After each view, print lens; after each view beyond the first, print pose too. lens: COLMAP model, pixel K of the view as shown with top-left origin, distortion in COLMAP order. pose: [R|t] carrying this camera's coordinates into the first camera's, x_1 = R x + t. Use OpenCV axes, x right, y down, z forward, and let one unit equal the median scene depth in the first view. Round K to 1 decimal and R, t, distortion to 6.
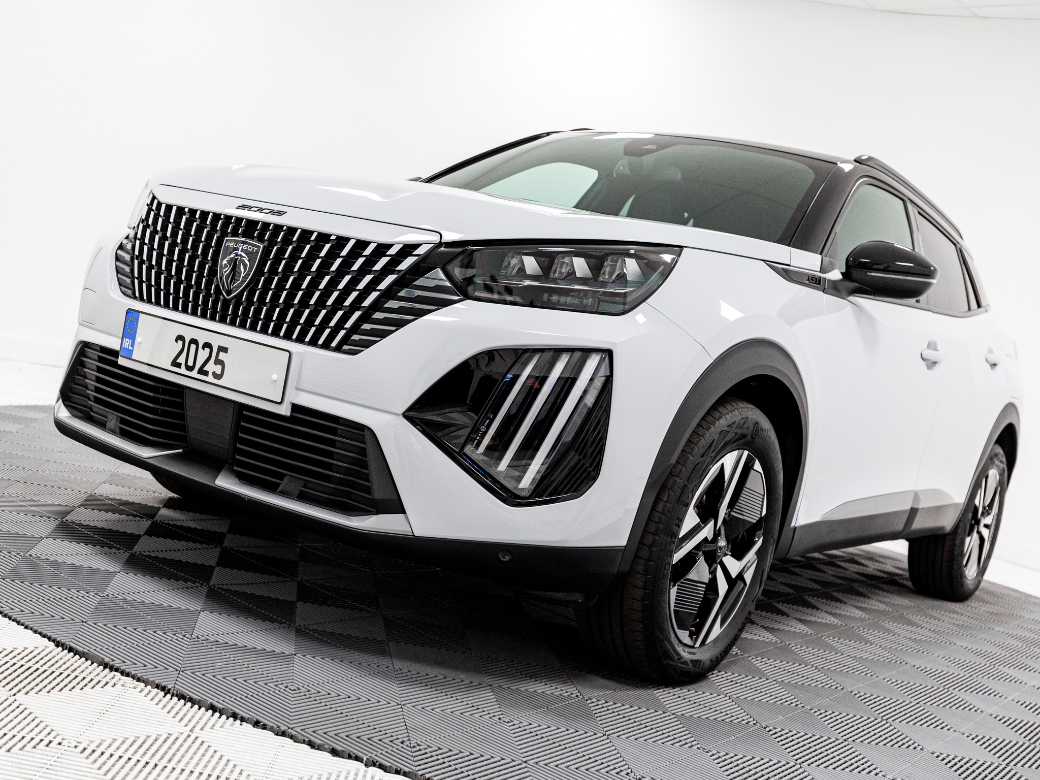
lens RADIAL K [[1107.5, 0, 520.0], [0, 1107.5, 390.0], [0, 0, 1]] dist [-0.008838, -0.020042]
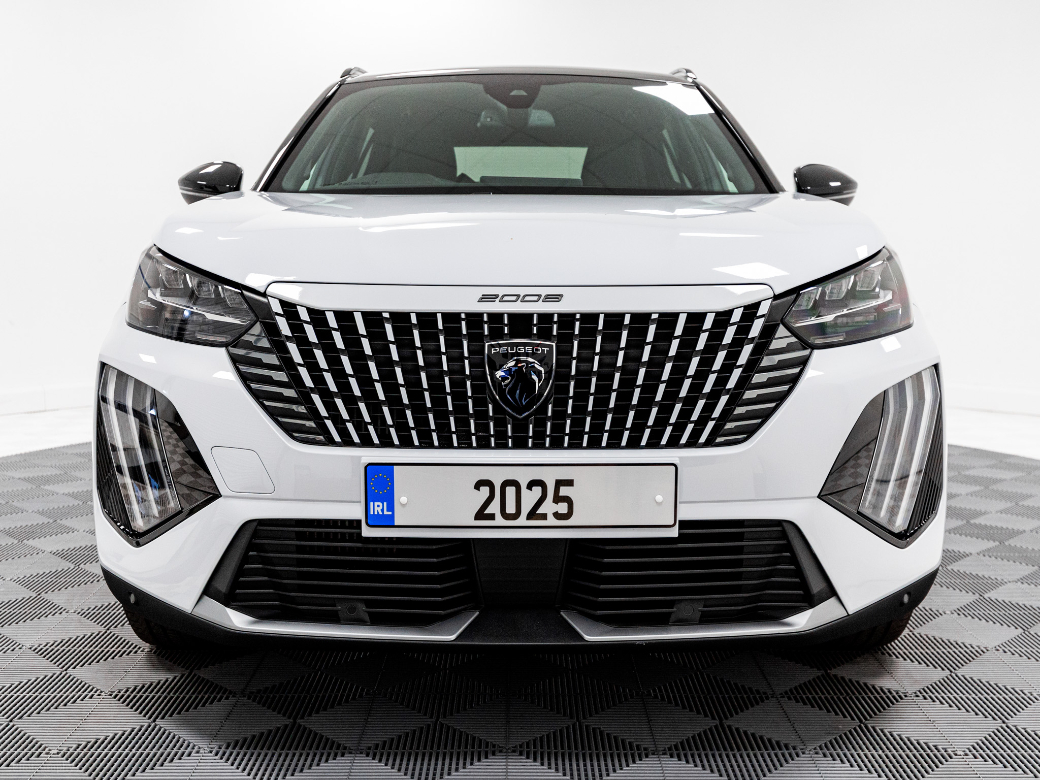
lens RADIAL K [[1107.5, 0, 520.0], [0, 1107.5, 390.0], [0, 0, 1]] dist [-0.008838, -0.020042]
pose [[0.836587, -0.274258, 0.474241, -0.655719], [0.213618, 0.960452, 0.178604, -0.251341], [-0.504469, -0.048112, 0.862088, 0.322205]]
